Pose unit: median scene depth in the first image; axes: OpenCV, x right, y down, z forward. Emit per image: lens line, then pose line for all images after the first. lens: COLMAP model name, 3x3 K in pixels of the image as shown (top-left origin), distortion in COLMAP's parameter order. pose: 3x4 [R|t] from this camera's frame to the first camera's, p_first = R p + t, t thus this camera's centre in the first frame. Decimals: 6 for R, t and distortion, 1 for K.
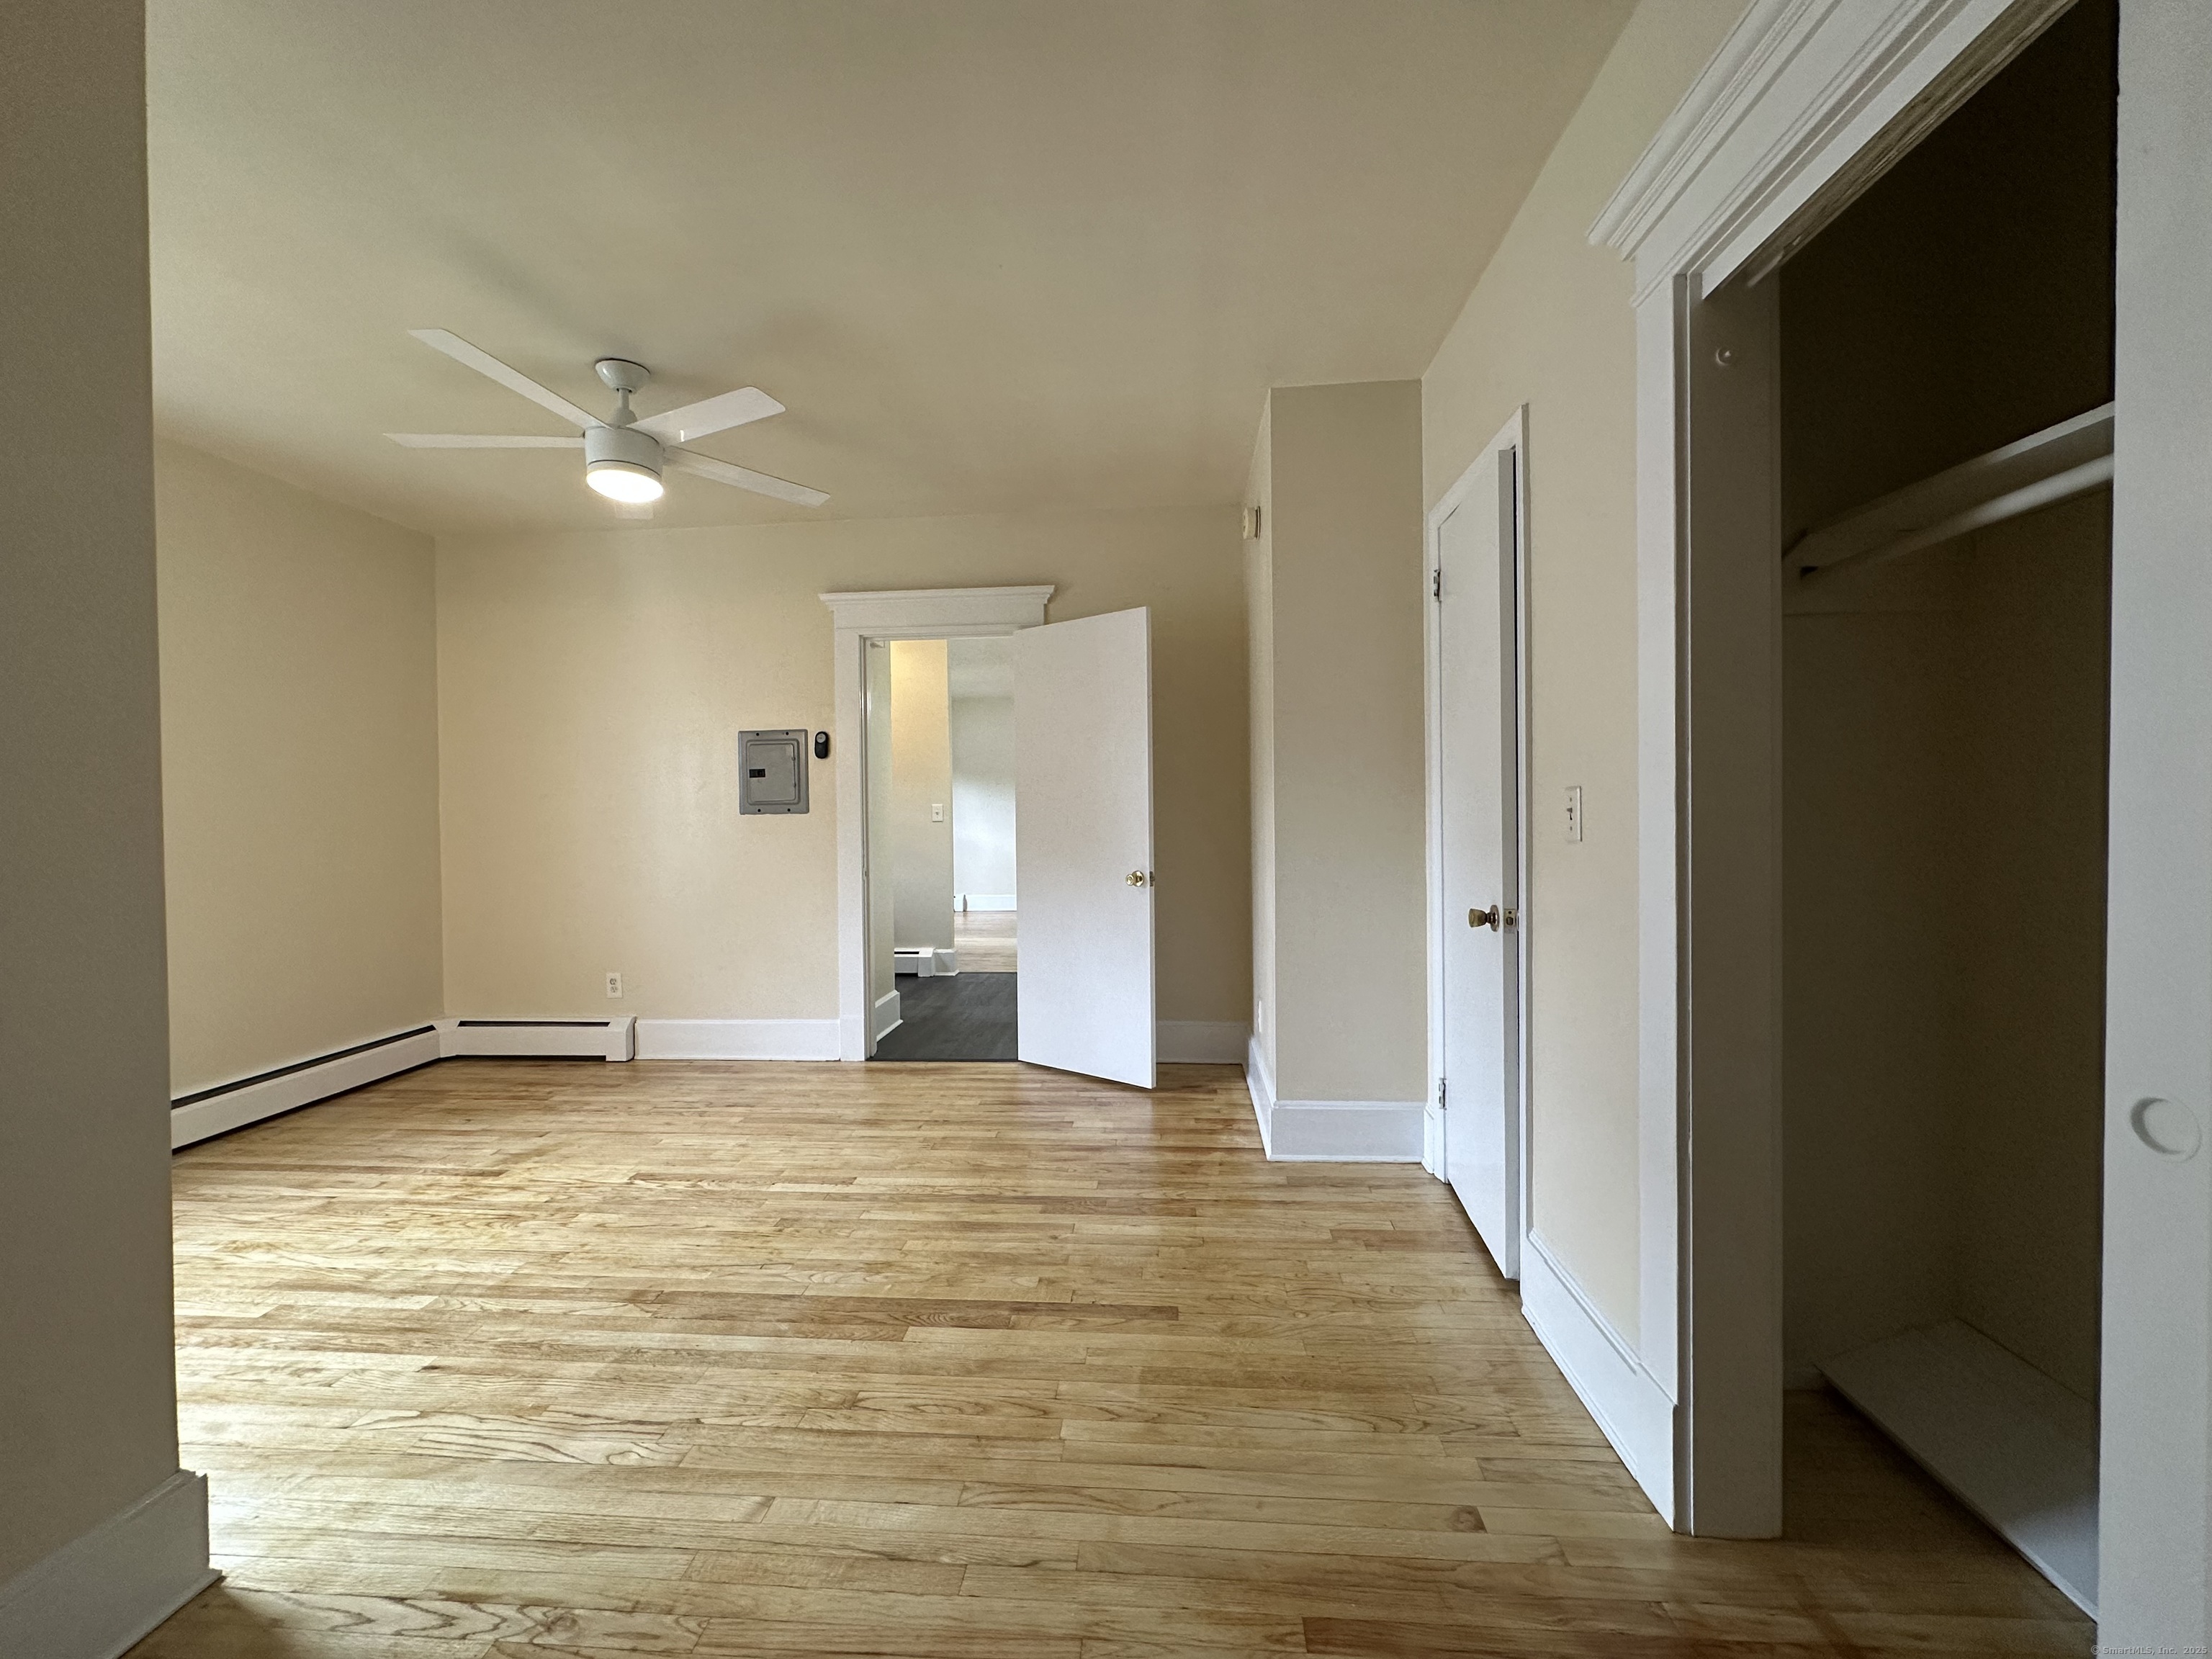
lens RADIAL K [[884.3, 0, 1104.2], [0, 884.3, 827.1], [0, 0, 1]] dist [0.000914, 0.000079]
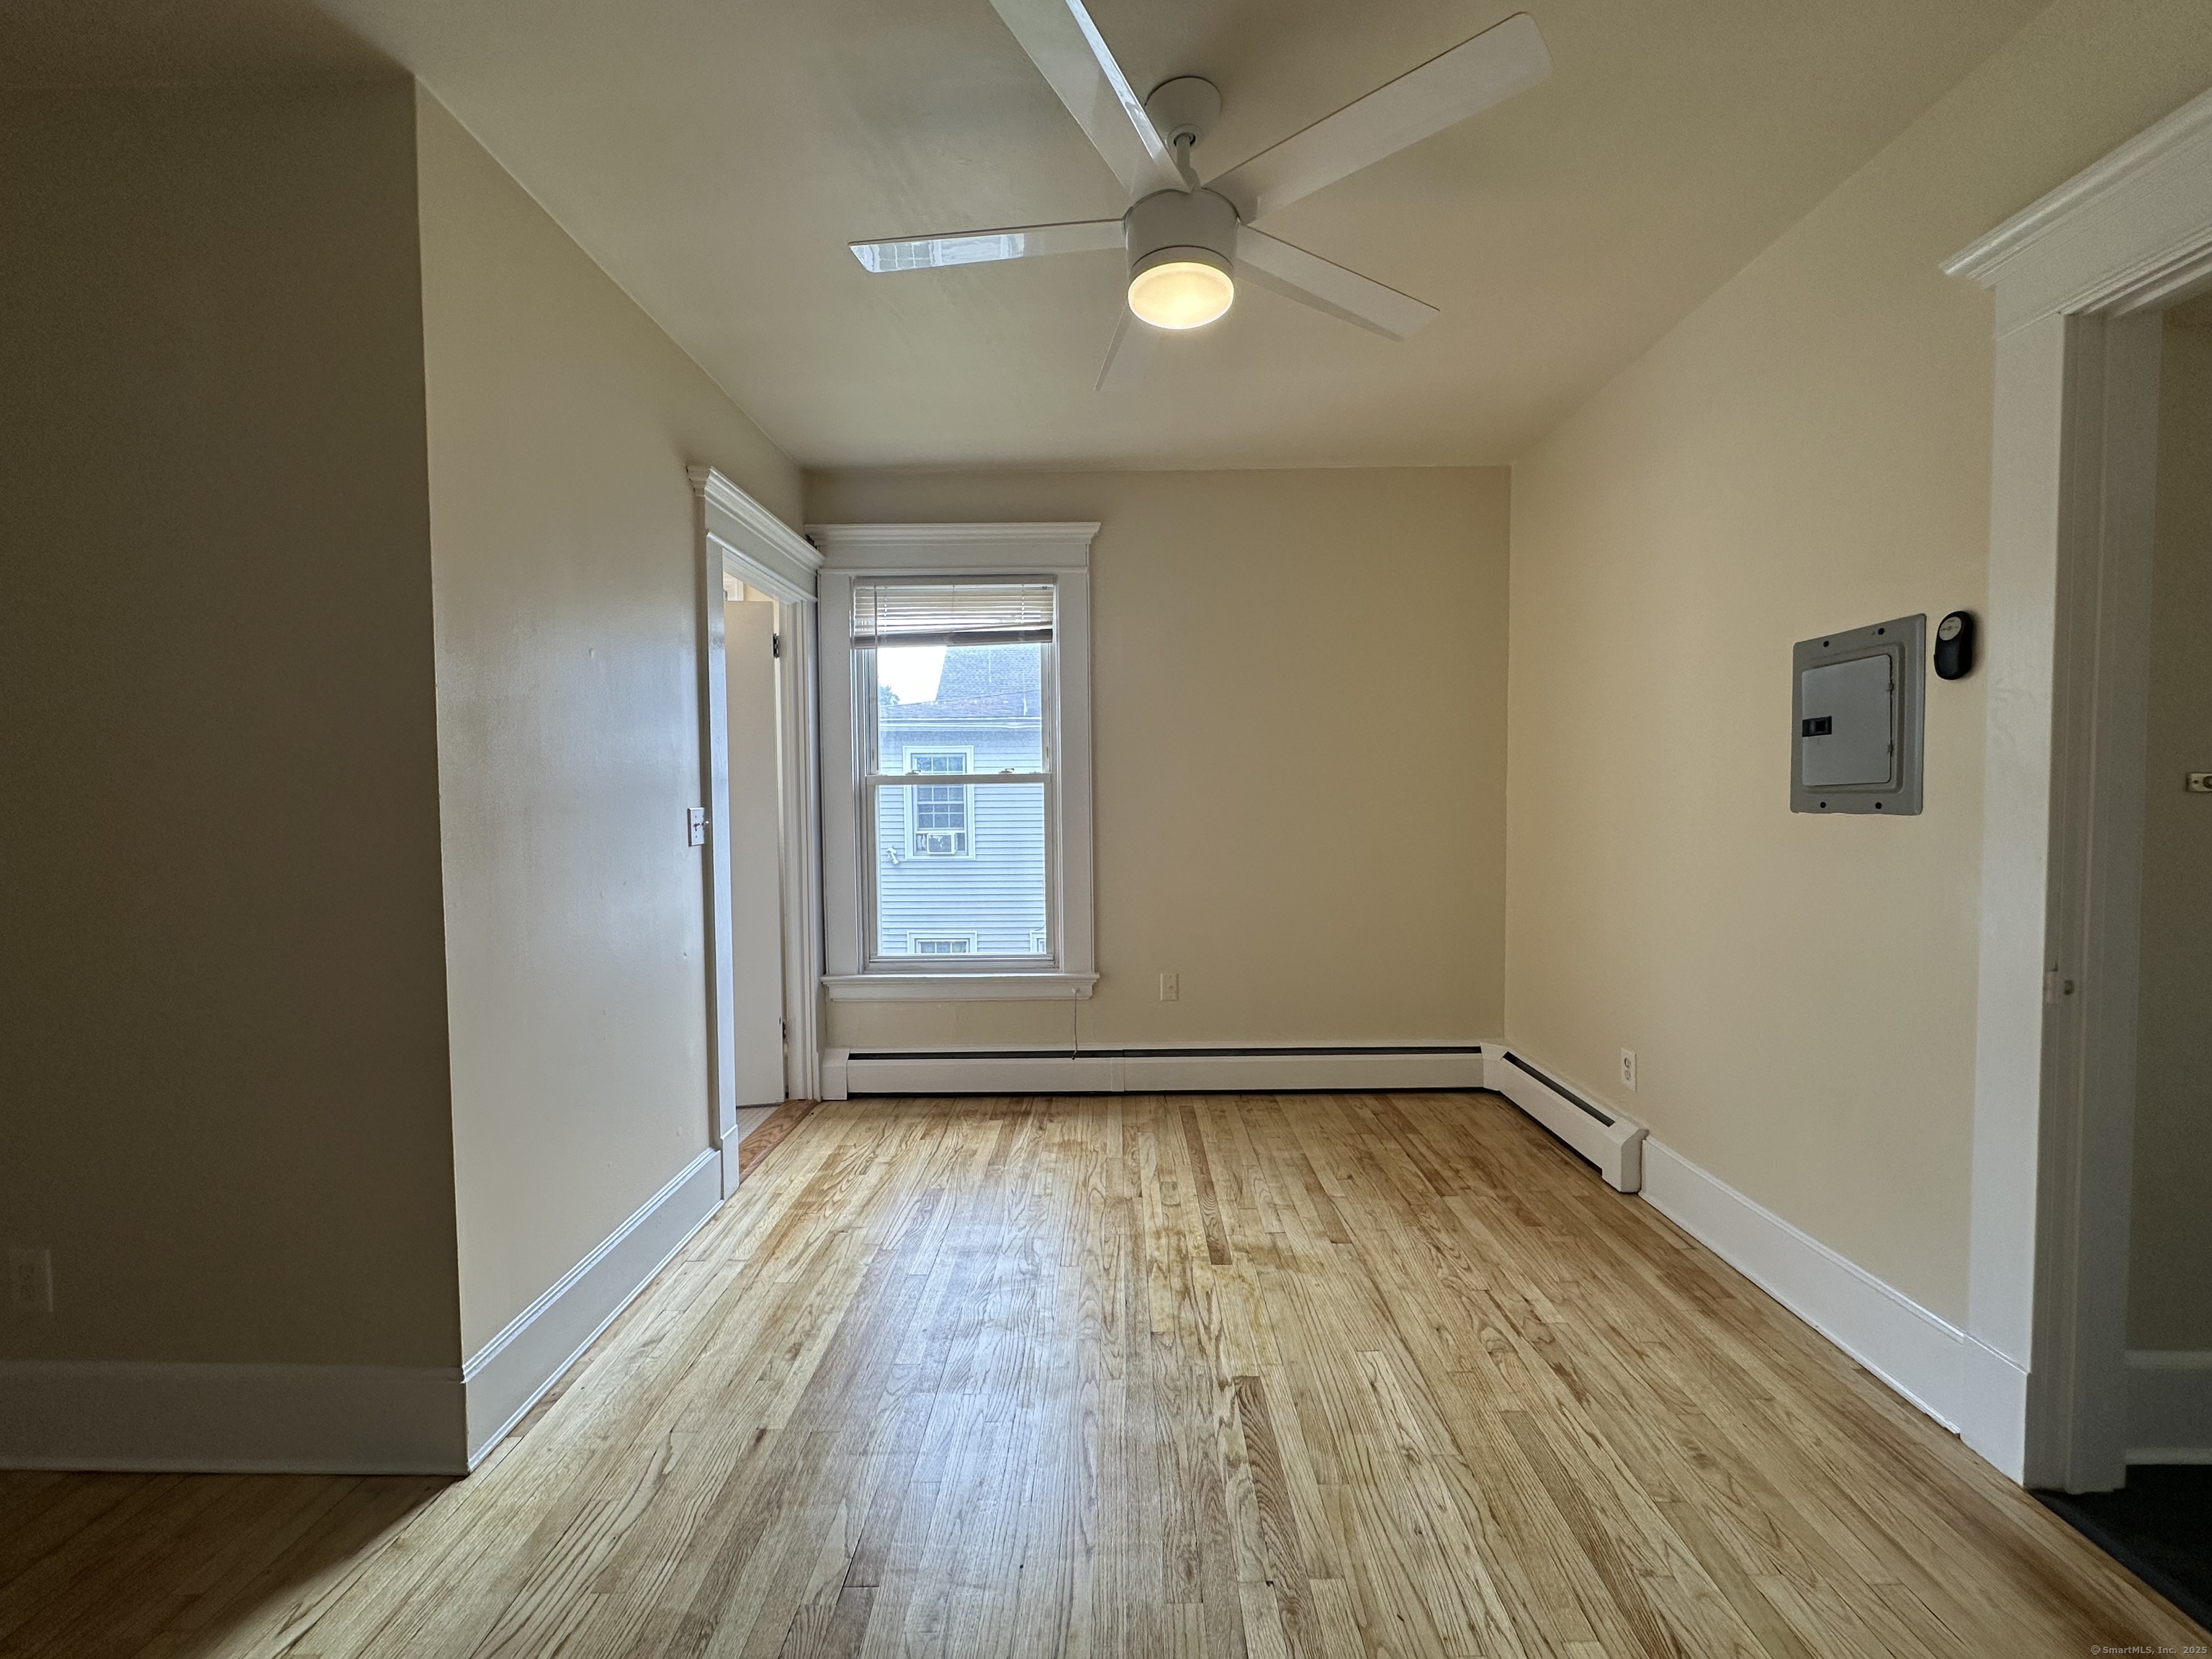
lens RADIAL K [[884.3, 0, 1104.2], [0, 884.3, 827.1], [0, 0, 1]] dist [0.000914, 0.000079]
pose [[0.057678, 0.048964, -0.997134, 0.092861], [-0.006676, 0.998793, 0.048659, -0.041329], [0.998313, 0.003850, 0.057935, 0.887312]]
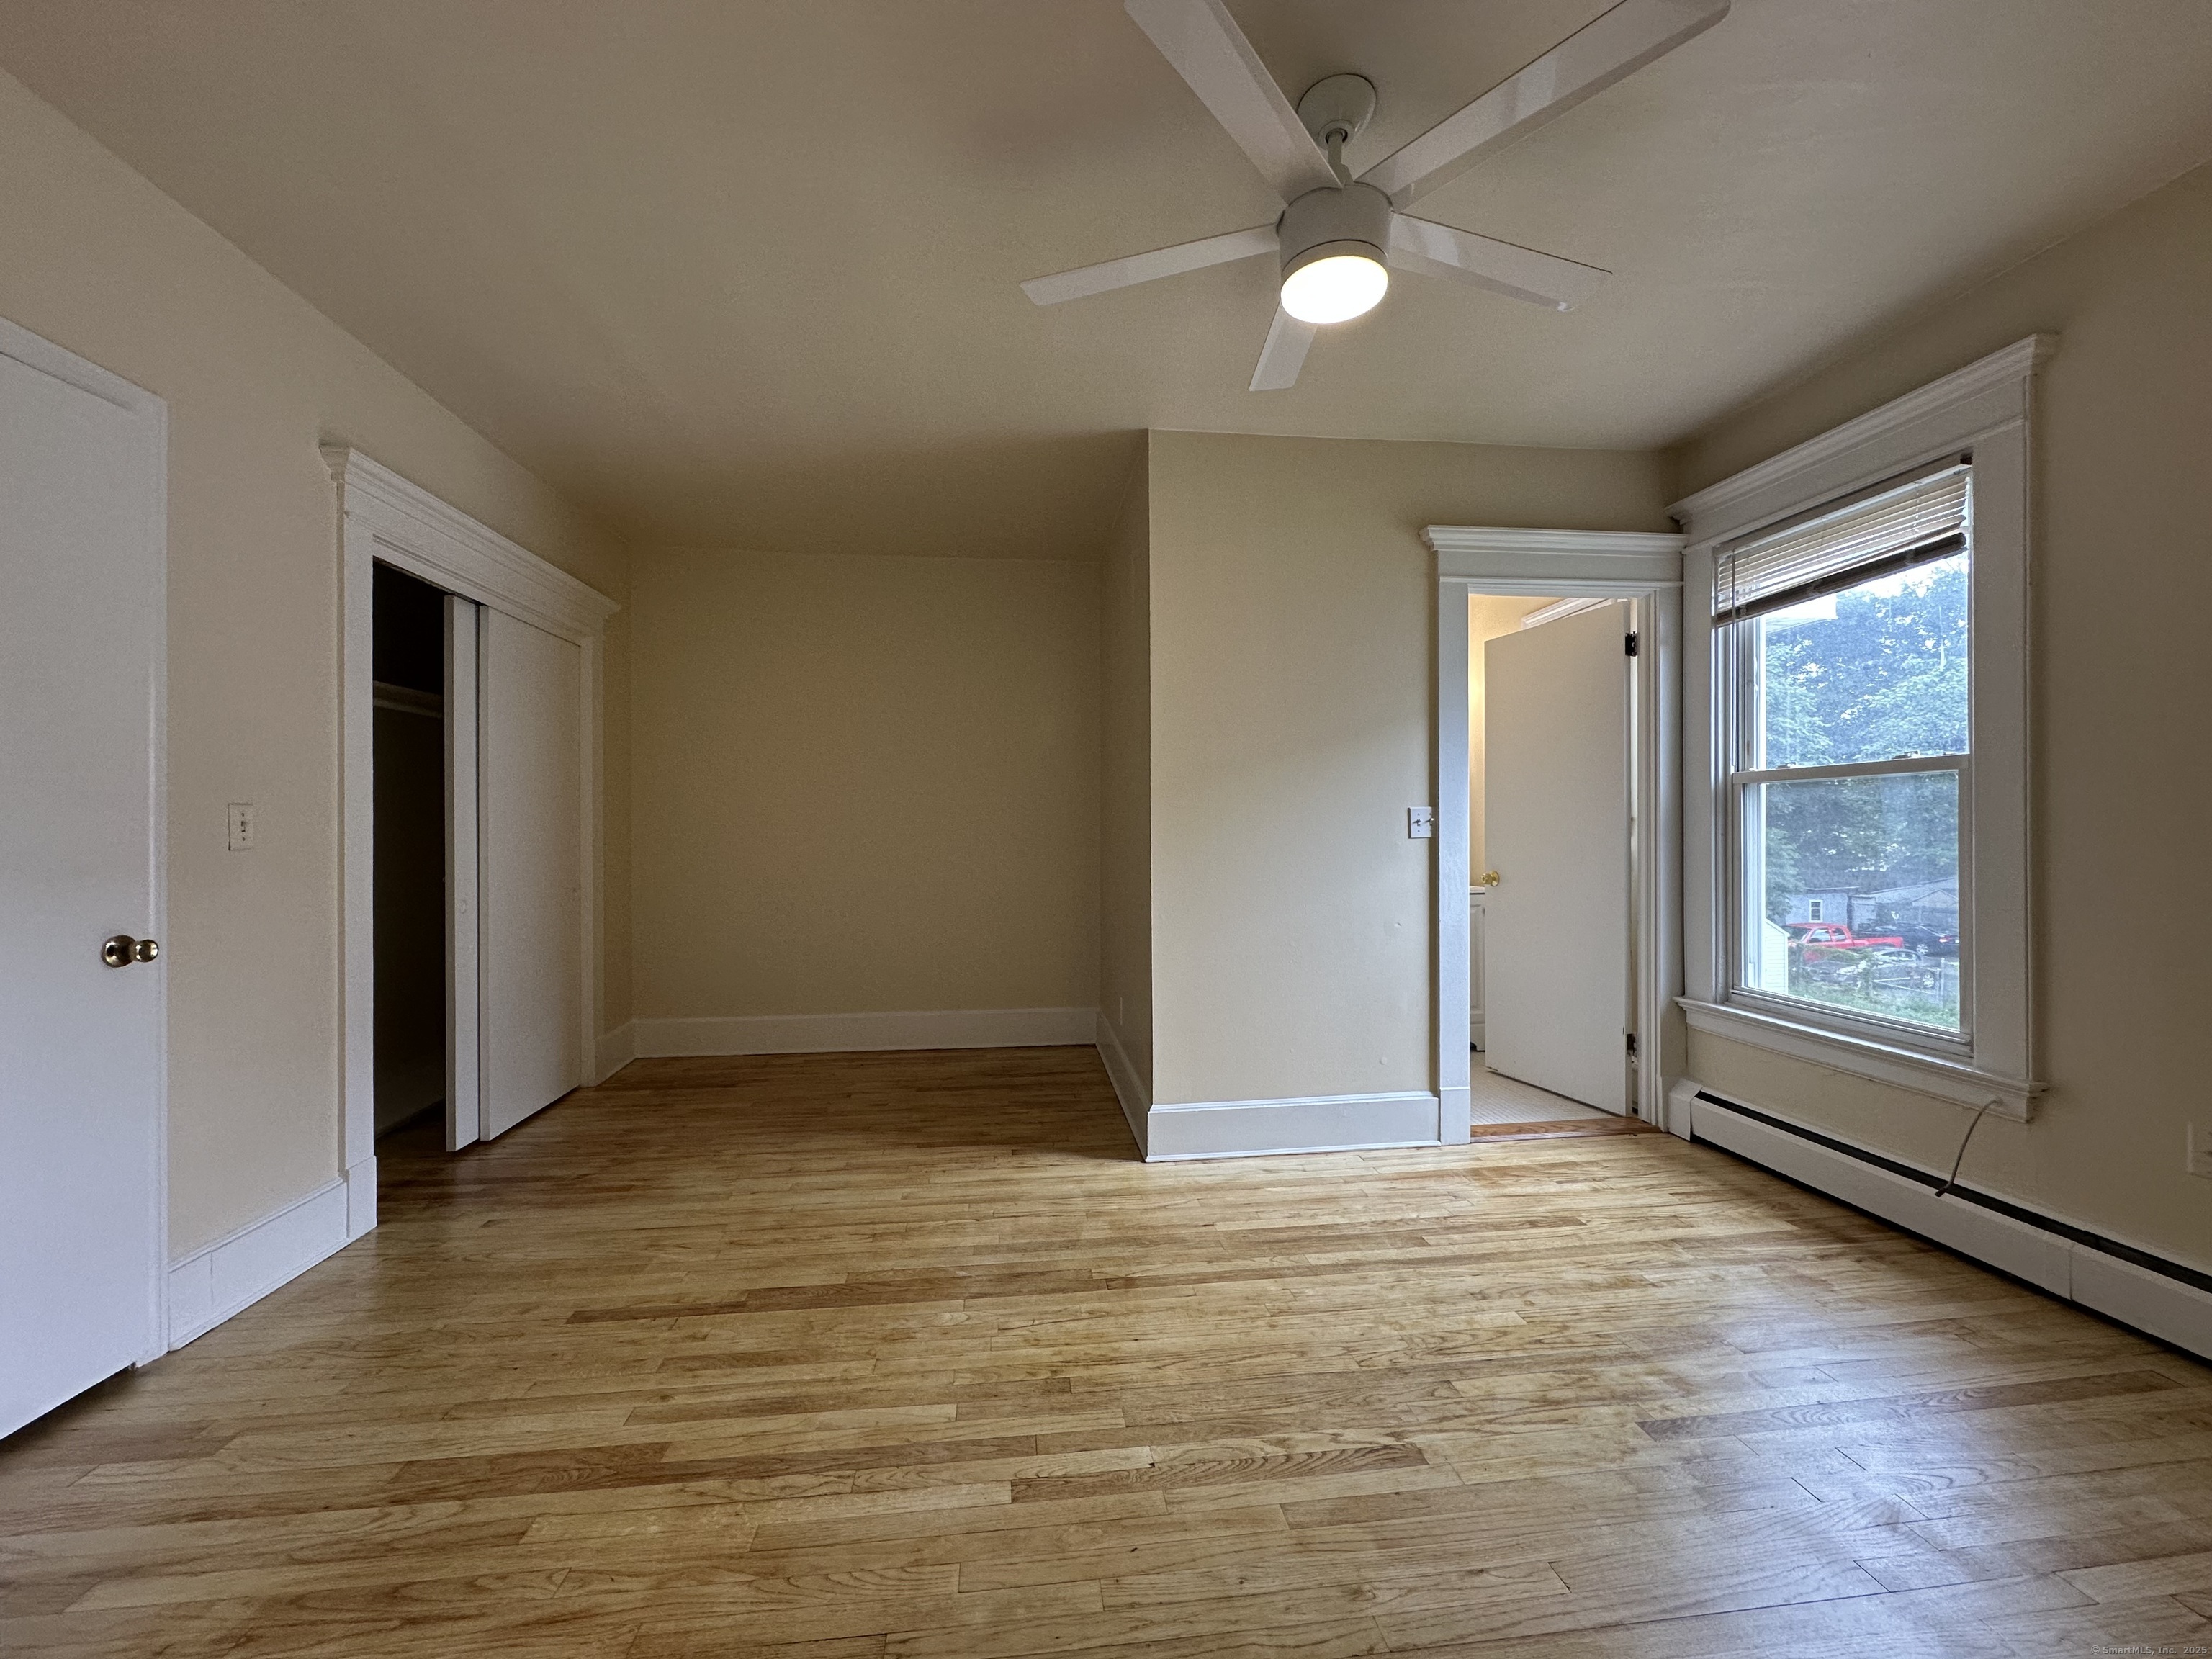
lens RADIAL K [[884.3, 0, 1104.2], [0, 884.3, 827.1], [0, 0, 1]] dist [0.000914, 0.000079]
pose [[-0.981510, 0.017368, -0.190624, -0.245832], [0.014278, 0.999744, 0.017574, -0.013604], [0.190880, 0.014527, -0.981506, 1.558775]]
